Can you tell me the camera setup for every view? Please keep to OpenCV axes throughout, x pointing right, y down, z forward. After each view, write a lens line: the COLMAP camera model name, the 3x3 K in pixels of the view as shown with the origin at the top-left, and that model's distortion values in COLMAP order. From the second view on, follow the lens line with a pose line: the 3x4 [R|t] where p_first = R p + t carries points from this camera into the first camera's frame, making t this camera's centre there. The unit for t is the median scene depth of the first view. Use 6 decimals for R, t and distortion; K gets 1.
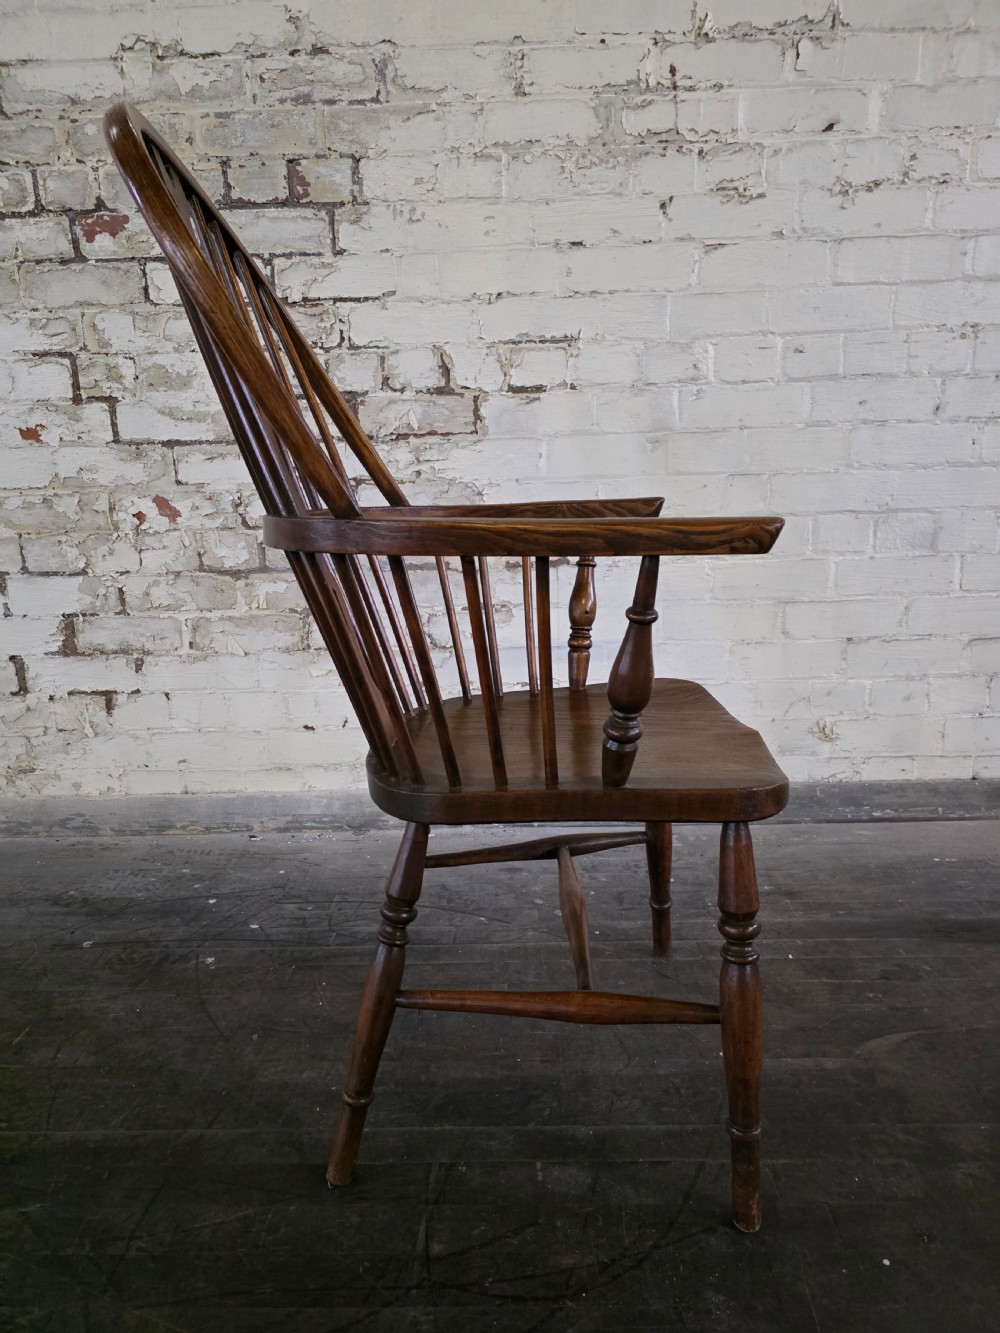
lens RADIAL K [[903.1, 0, 495.4], [0, 903.1, 668.9], [0, 0, 1]] dist [0.064152, -0.065335]
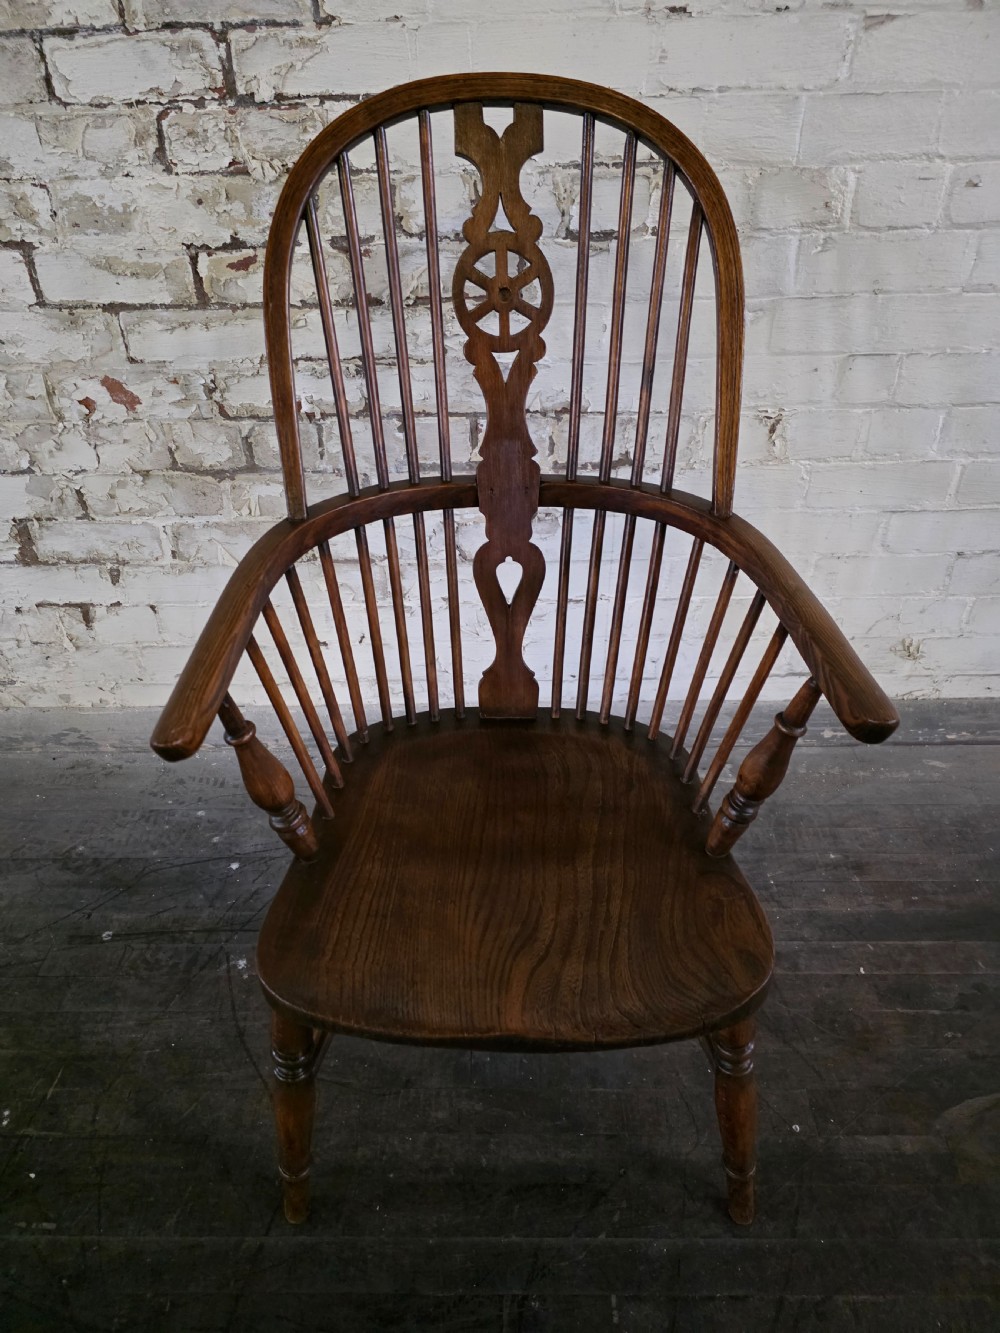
lens RADIAL K [[903.1, 0, 494.9], [0, 903.1, 666.7], [0, 0, 1]] dist [0.064152, -0.065335]
pose [[0.999949, 0.000484, 0.010064, -0.051911], [-0.004079, 0.932801, 0.360368, -0.255720], [-0.009214, -0.360390, 0.932756, 0.195323]]
